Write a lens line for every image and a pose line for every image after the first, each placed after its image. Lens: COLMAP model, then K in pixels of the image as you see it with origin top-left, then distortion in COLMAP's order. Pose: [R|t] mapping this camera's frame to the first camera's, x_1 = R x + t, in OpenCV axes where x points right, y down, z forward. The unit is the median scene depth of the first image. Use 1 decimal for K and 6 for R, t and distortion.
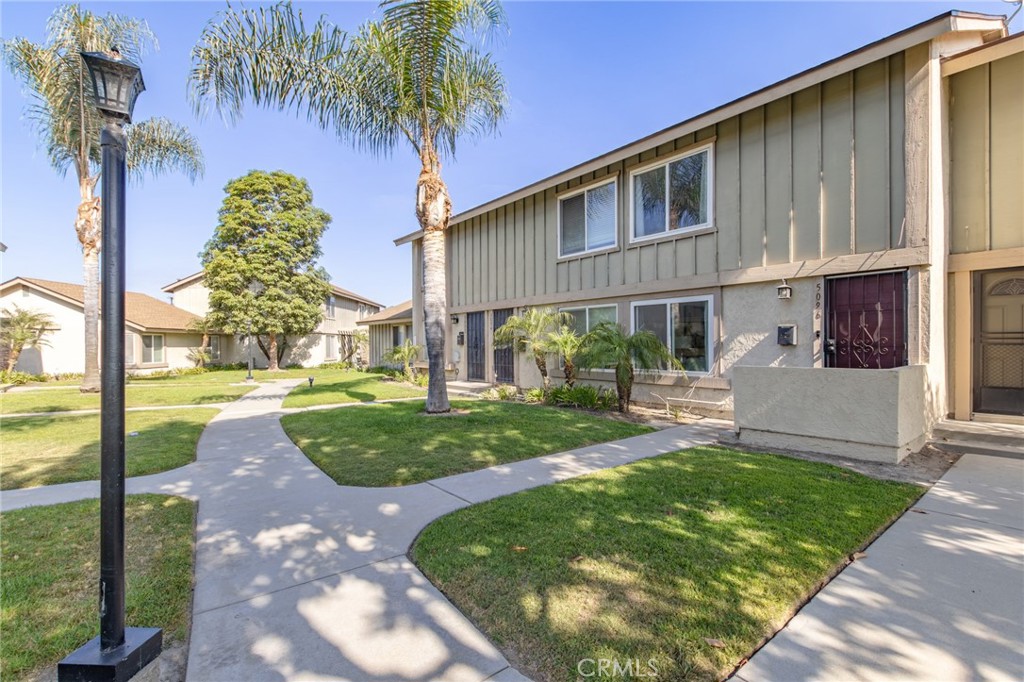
lens RADIAL K [[472.6, 0, 510.8], [0, 472.6, 345.4], [0, 0, 1]] dist [-0.000635, -0.000906]
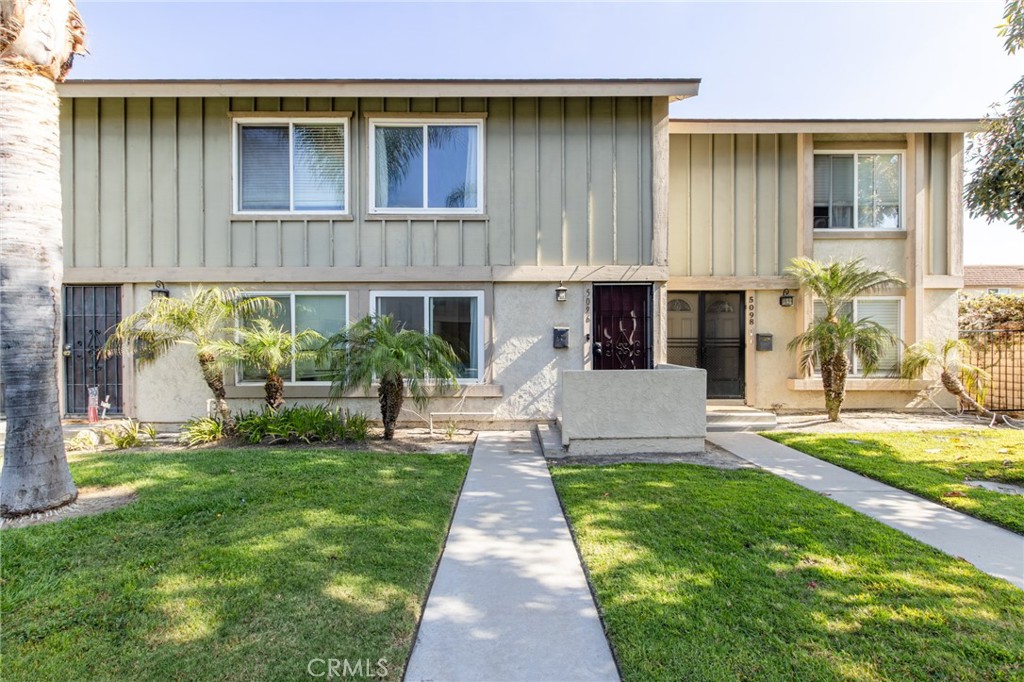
lens RADIAL K [[465.4, 0, 512.0], [0, 465.4, 345.6], [0, 0, 1]] dist [0.014178, -0.012077]
pose [[0.617960, 0.002885, 0.786204, -0.228329], [0.002254, 0.999983, -0.005441, 0.000025], [-0.786206, 0.005134, 0.617943, 0.430316]]
